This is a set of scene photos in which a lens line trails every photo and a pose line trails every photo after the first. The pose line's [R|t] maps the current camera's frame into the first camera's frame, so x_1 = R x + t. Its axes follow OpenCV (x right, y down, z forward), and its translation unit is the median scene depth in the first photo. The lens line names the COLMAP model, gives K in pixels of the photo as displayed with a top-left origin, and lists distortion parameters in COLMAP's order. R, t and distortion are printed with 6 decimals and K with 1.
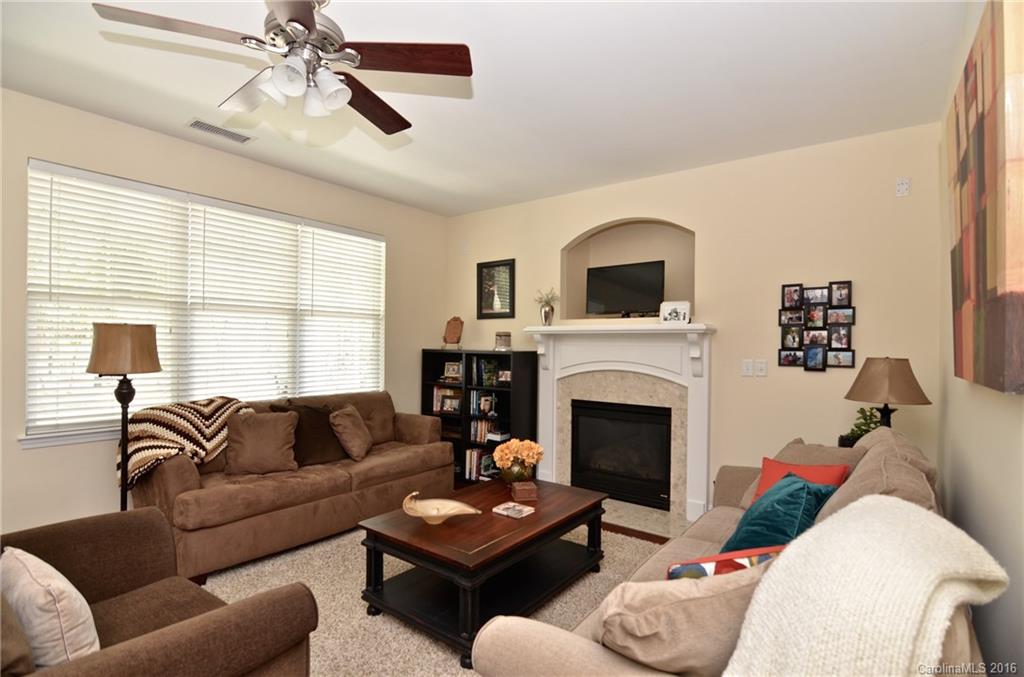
lens RADIAL K [[517.6, 0, 535.3], [0, 517.6, 347.9], [0, 0, 1]] dist [-0.005728, -0.010915]
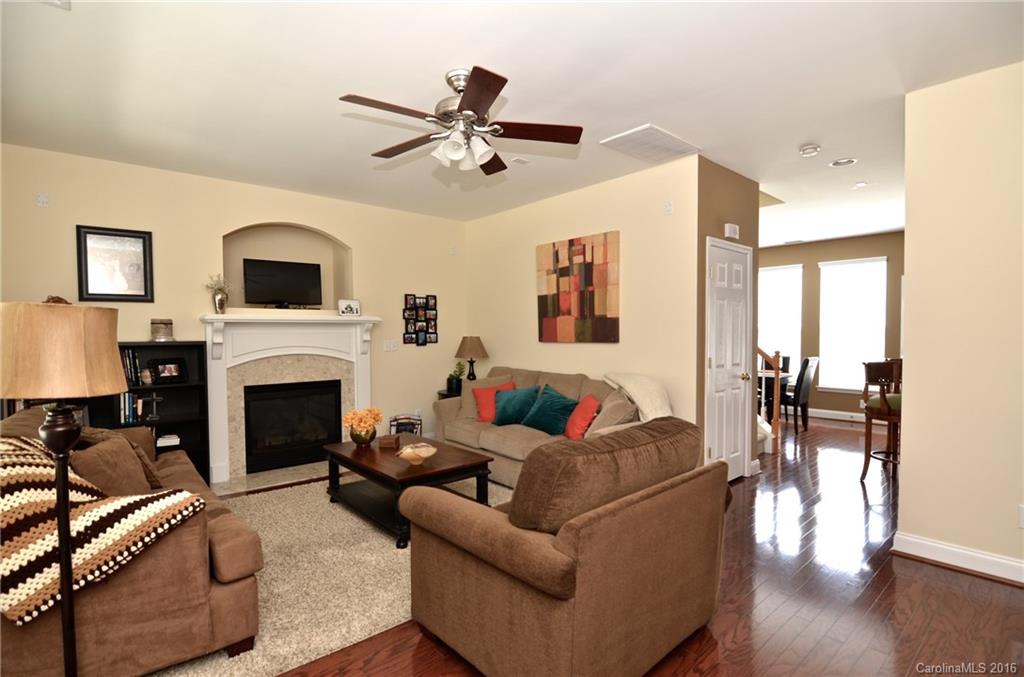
lens RADIAL K [[517.6, 0, 512.2], [0, 517.6, 339.4], [0, 0, 1]] dist [-0.005728, -0.010915]
pose [[0.166430, -0.027876, 0.985659, -0.950018], [0.012915, 0.999576, 0.026089, -0.014535], [-0.985969, 0.008387, 0.166719, 0.344712]]
